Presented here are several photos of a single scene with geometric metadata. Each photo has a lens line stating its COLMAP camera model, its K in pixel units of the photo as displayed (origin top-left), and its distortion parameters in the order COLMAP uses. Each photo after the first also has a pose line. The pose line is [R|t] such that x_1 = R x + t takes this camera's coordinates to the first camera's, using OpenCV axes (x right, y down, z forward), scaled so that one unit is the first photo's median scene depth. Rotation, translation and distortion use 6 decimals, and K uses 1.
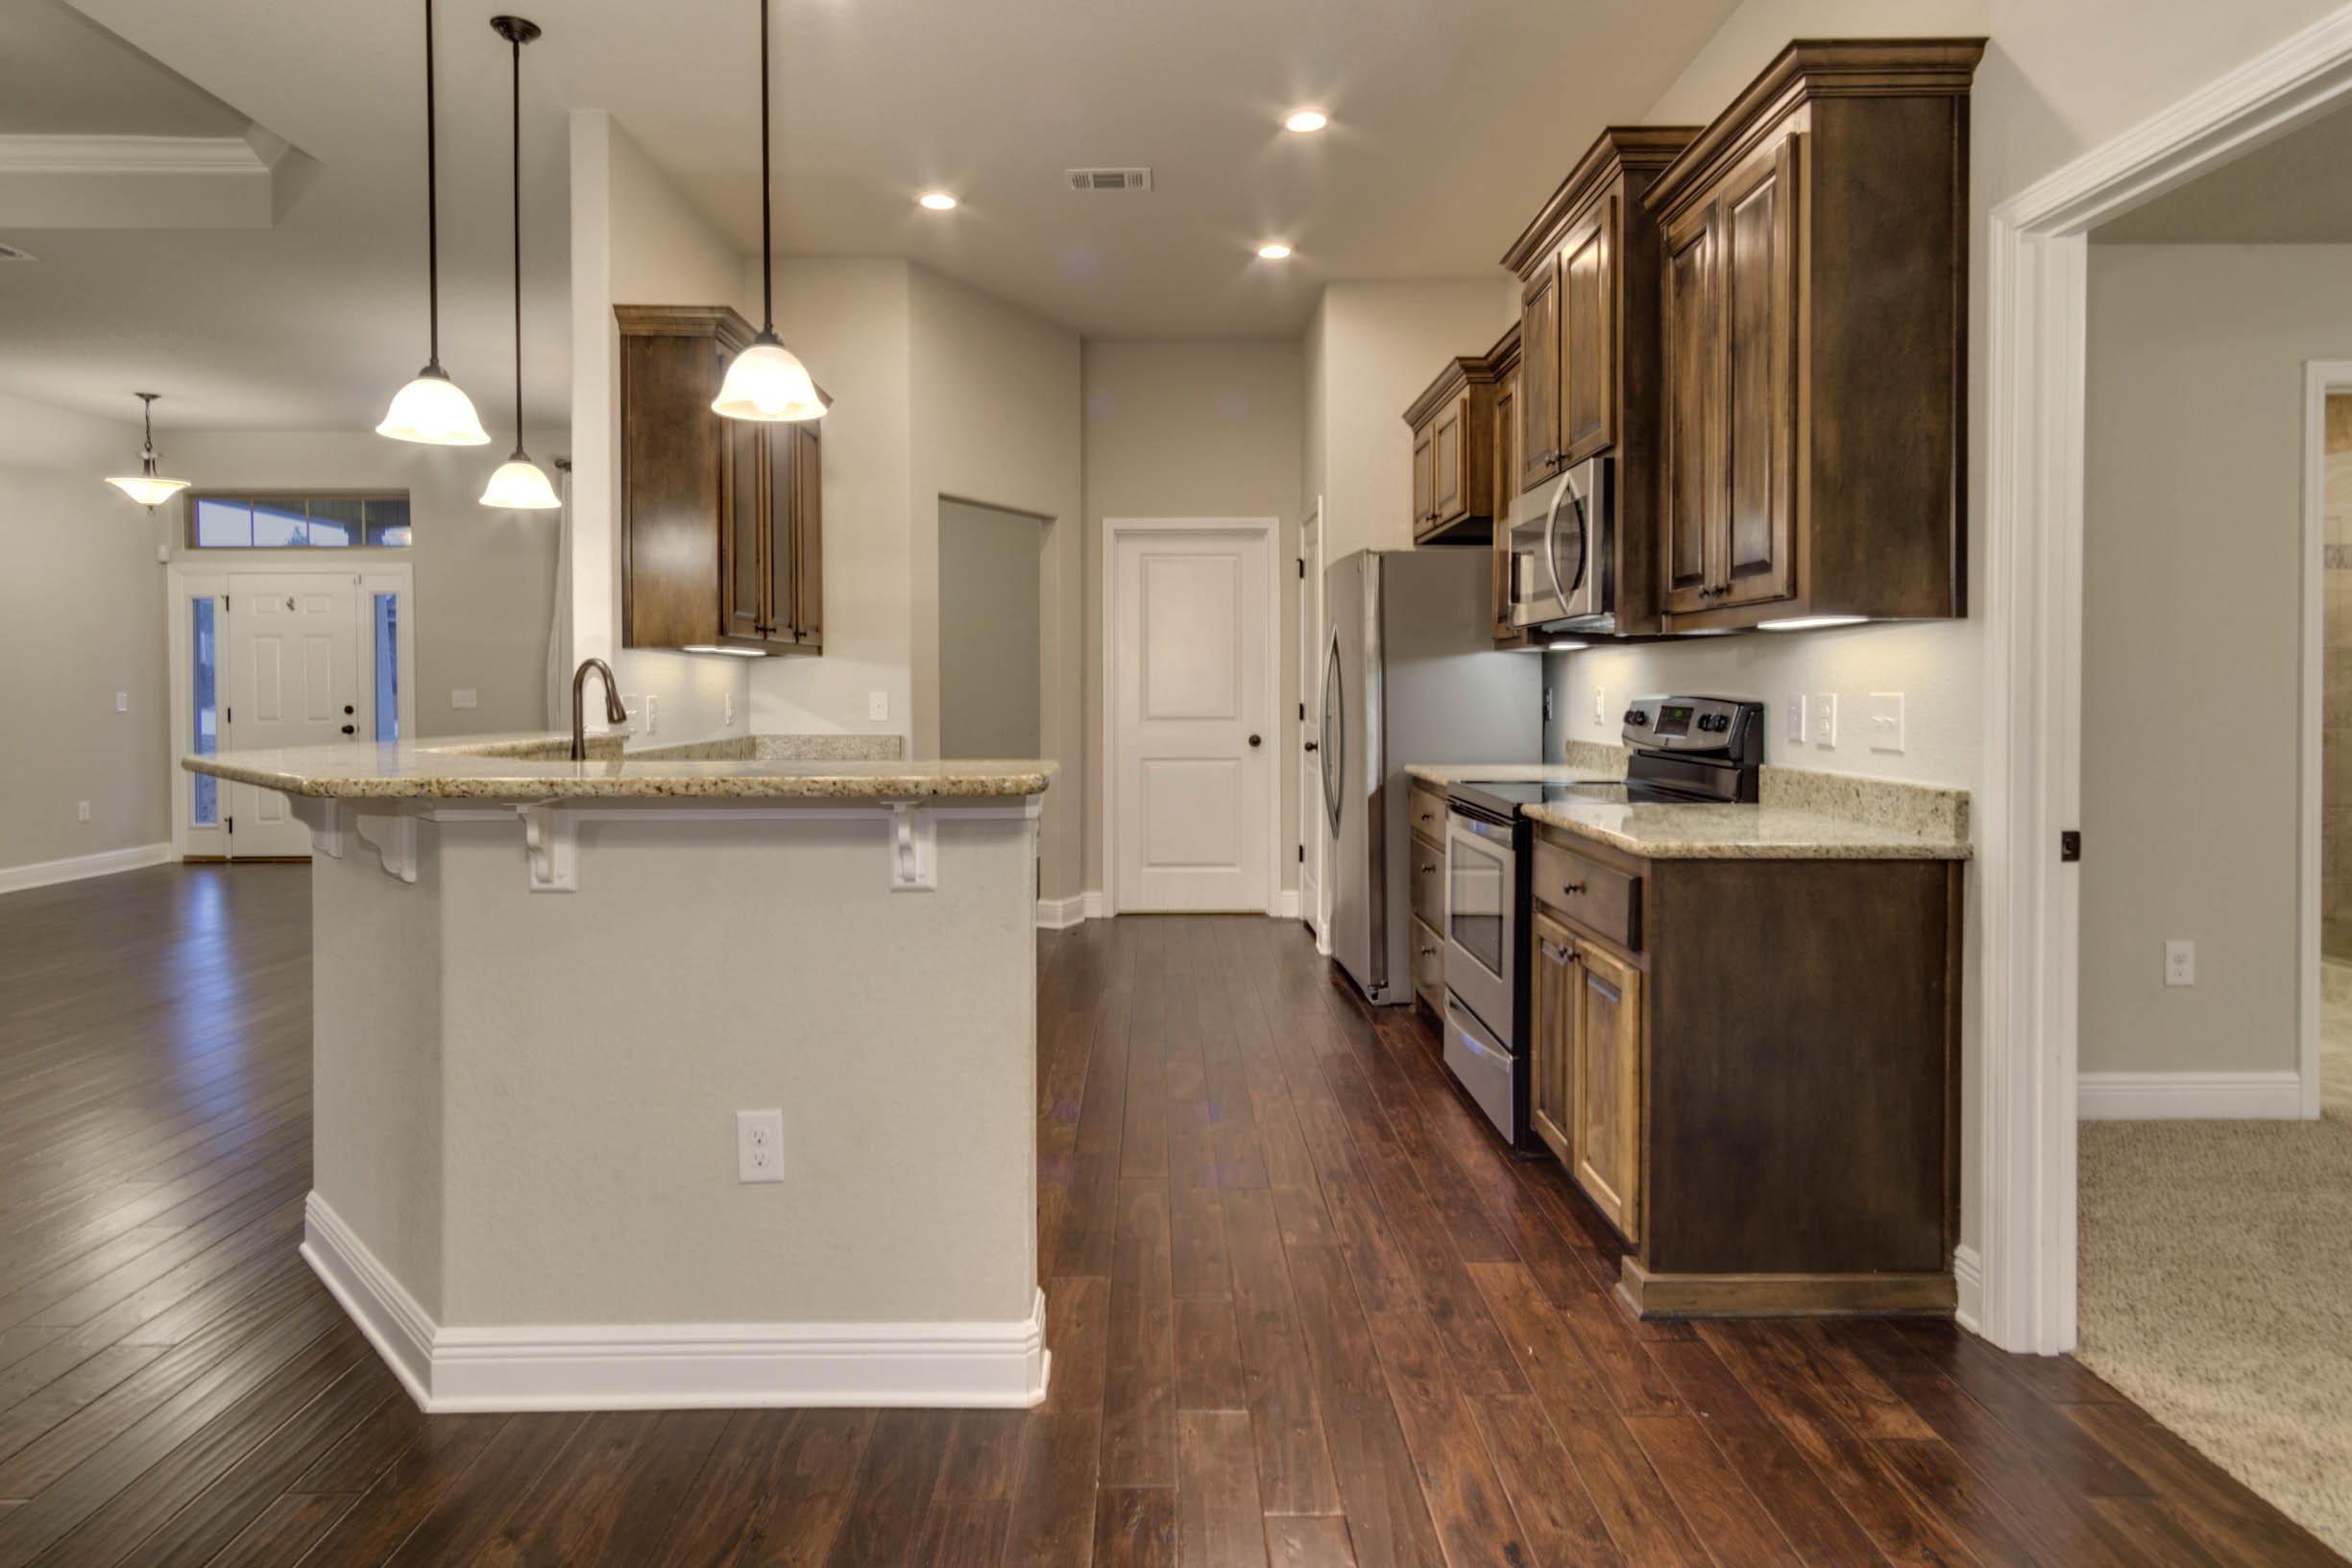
lens RADIAL K [[1251.9, 0, 1175.3], [0, 1251.9, 697.5], [0, 0, 1]] dist [0.004566, 0.000857]
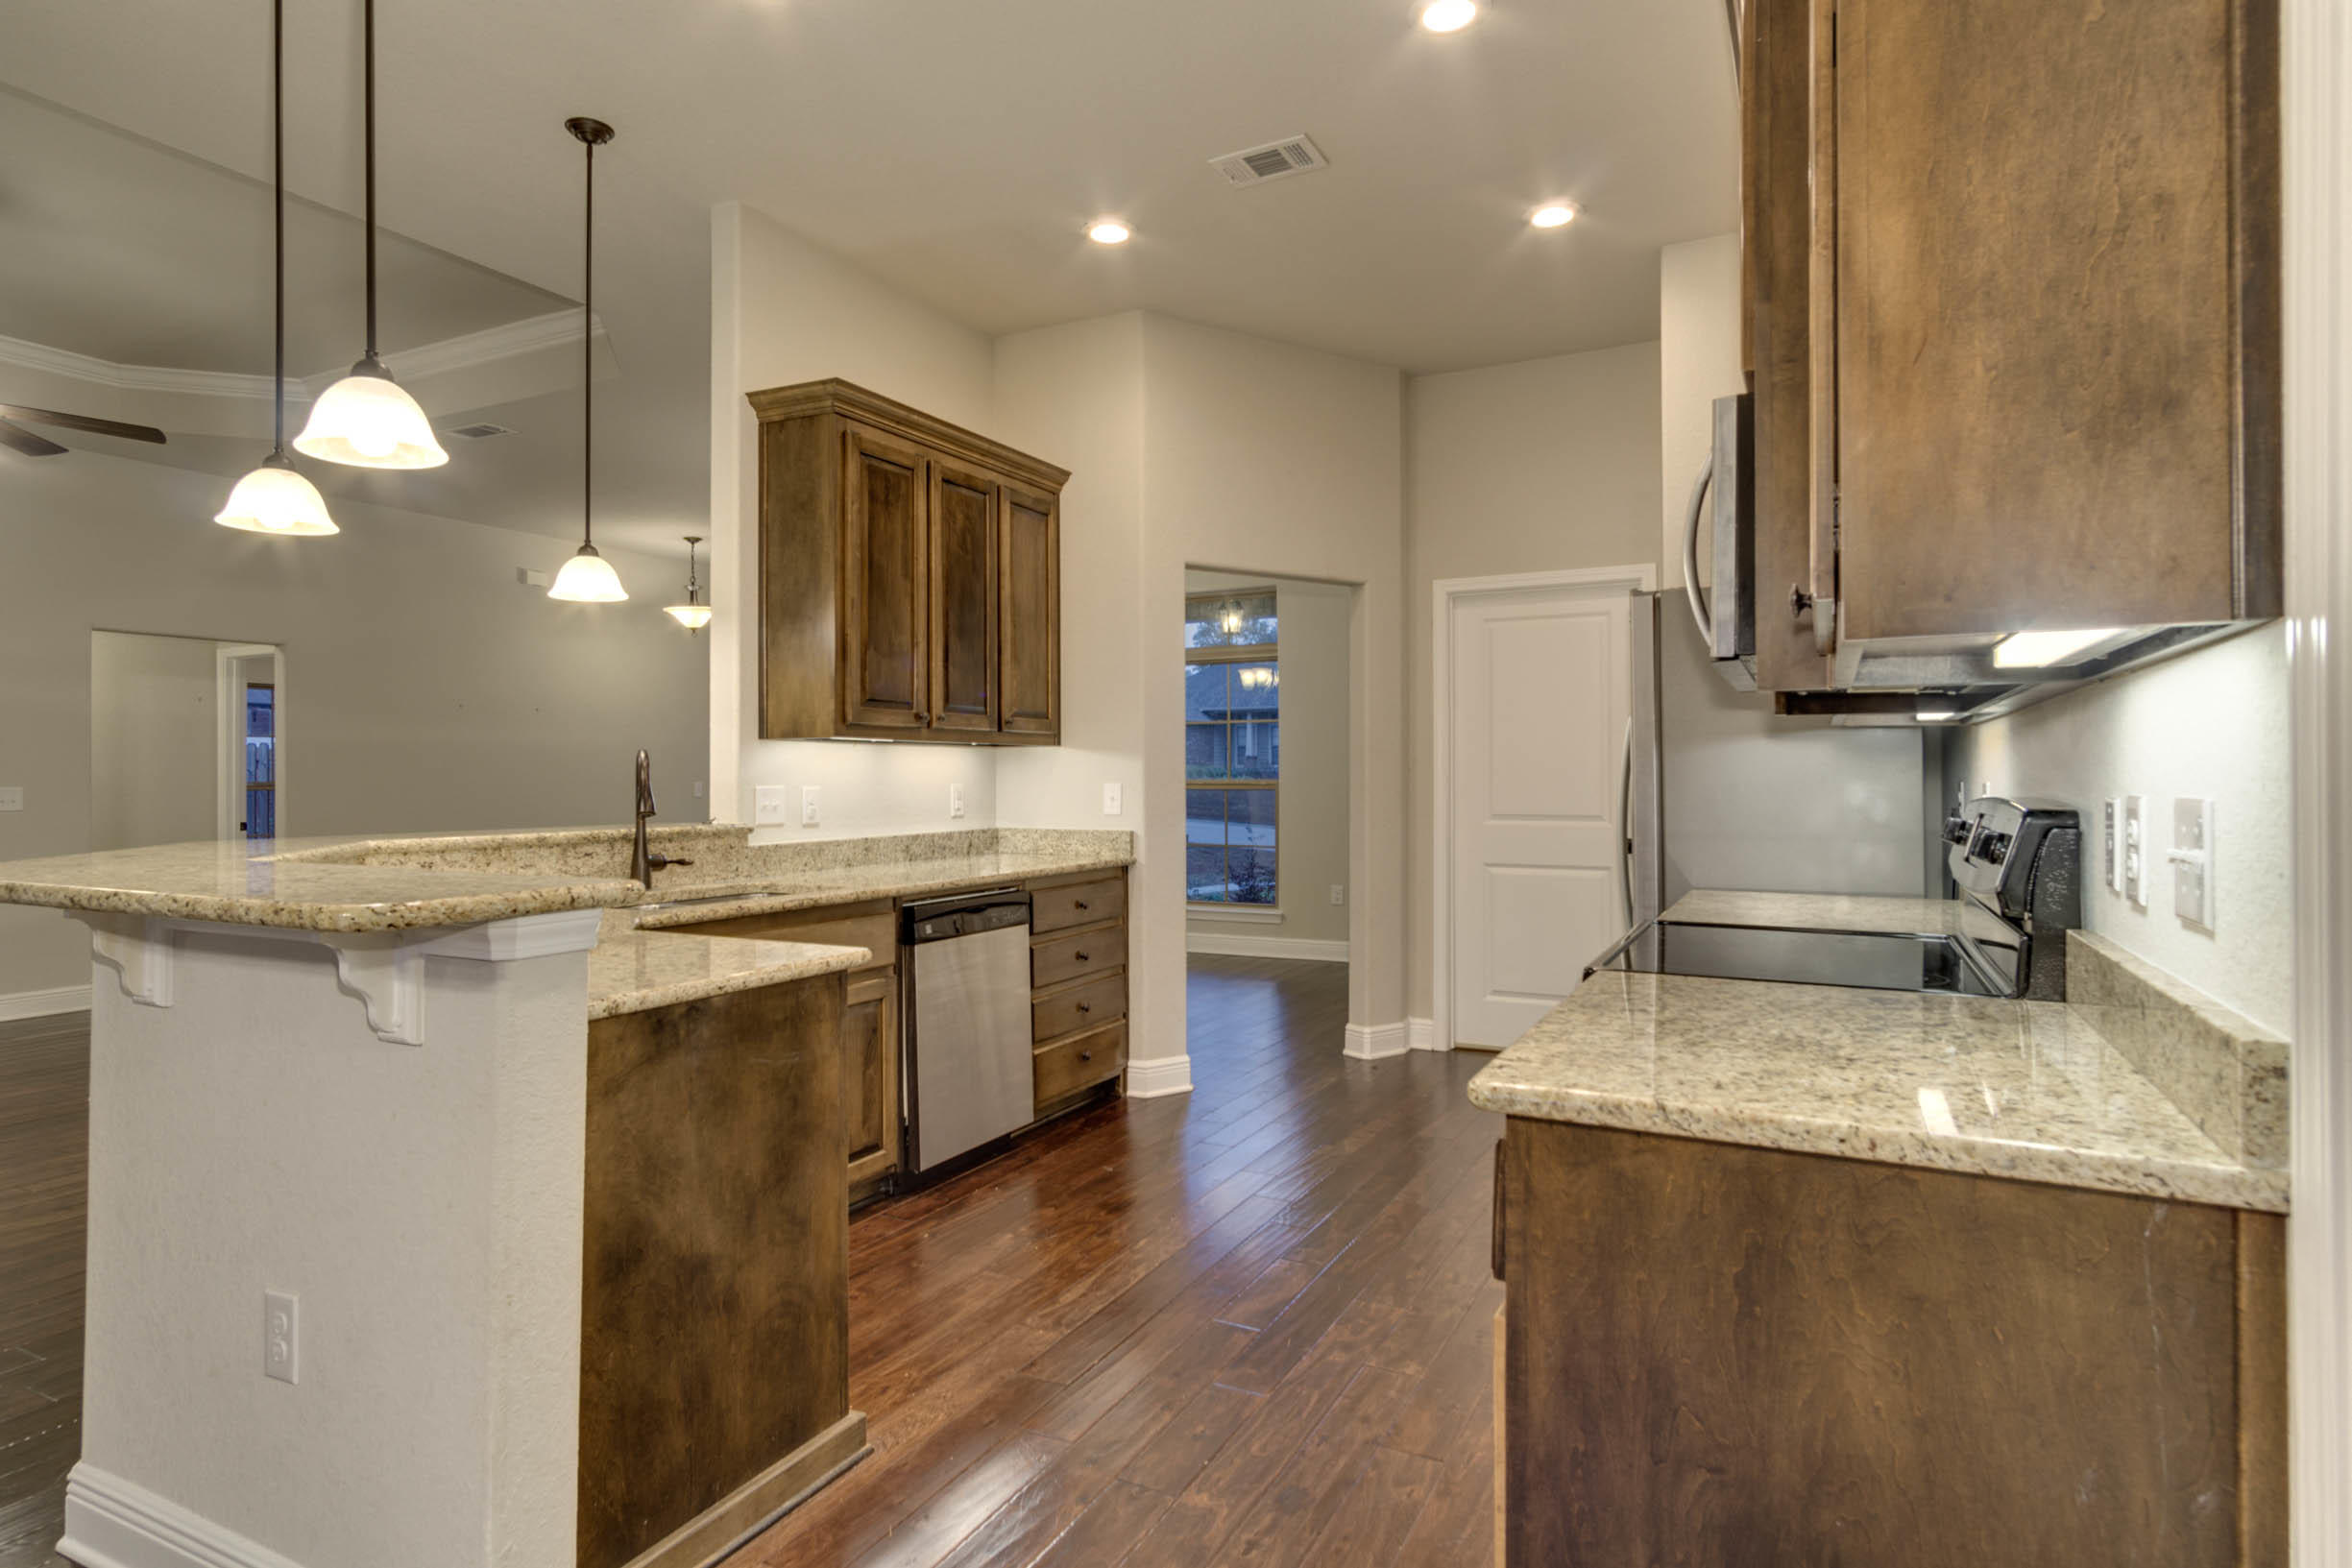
lens RADIAL K [[1250.7, 0, 1153.7], [0, 1250.7, 763.6], [0, 0, 1]] dist [0.006265, 0.001339]
pose [[0.884006, -0.004482, -0.467455, 0.293704], [-0.004349, 0.999832, -0.017812, -0.003971], [0.467456, 0.017779, 0.883838, 0.274838]]
